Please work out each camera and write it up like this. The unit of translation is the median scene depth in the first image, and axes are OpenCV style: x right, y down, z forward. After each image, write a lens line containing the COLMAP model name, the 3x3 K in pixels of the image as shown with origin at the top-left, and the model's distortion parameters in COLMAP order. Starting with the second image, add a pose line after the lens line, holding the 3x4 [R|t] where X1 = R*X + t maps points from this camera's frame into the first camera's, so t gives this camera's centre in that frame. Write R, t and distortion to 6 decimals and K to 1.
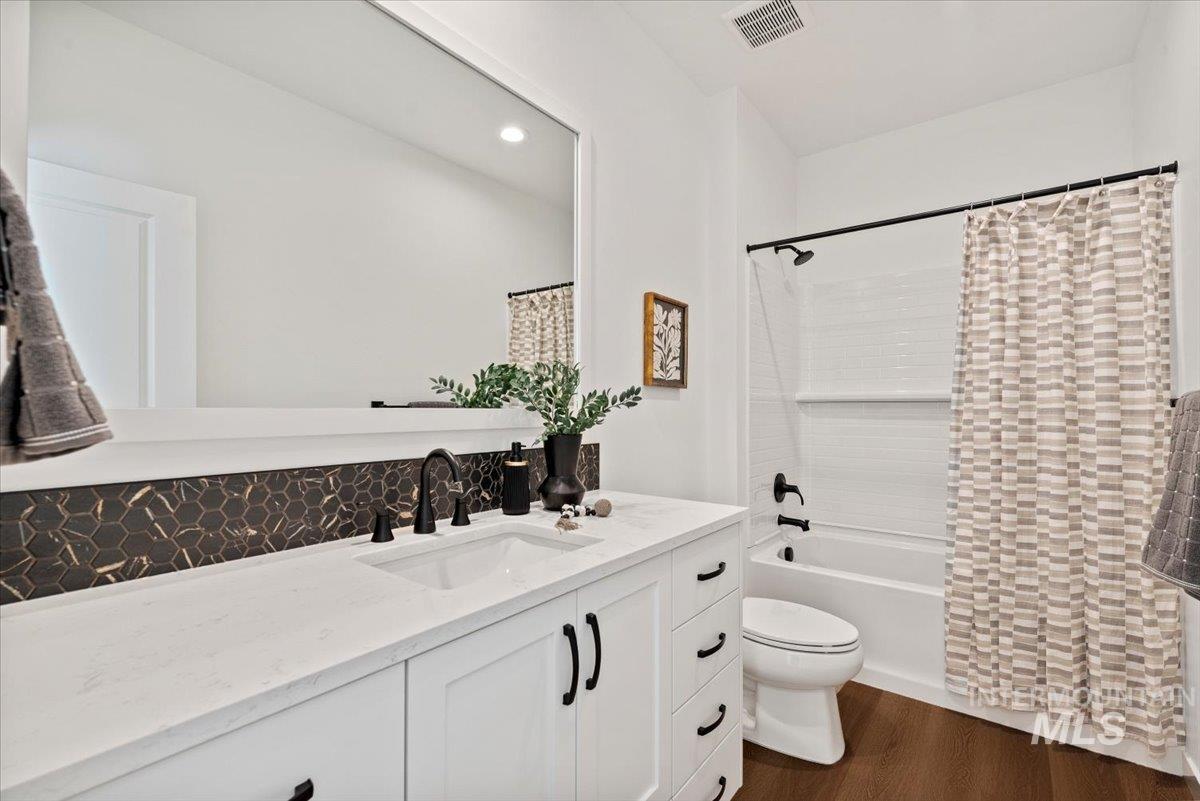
lens RADIAL K [[525.1, 0, 611.3], [0, 525.1, 405.8], [0, 0, 1]] dist [-0.000769, -0.000162]
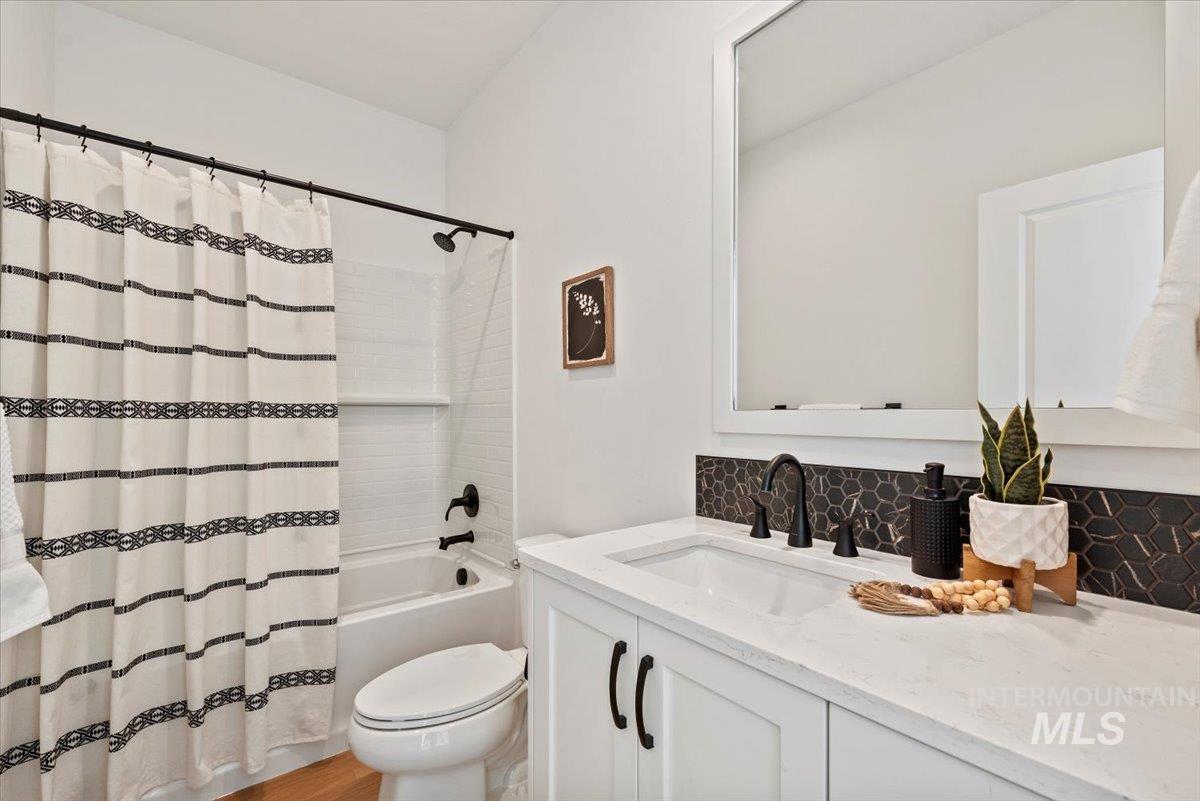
lens RADIAL K [[525.1, 0, 611.3], [0, 525.1, 405.8], [0, 0, 1]] dist [-0.000769, -0.000162]
pose [[-0.228066, -0.021636, -0.973405, 0.618481], [-0.001452, 0.999760, -0.021882, 0.017101], [0.973645, -0.003577, -0.228042, 0.890026]]
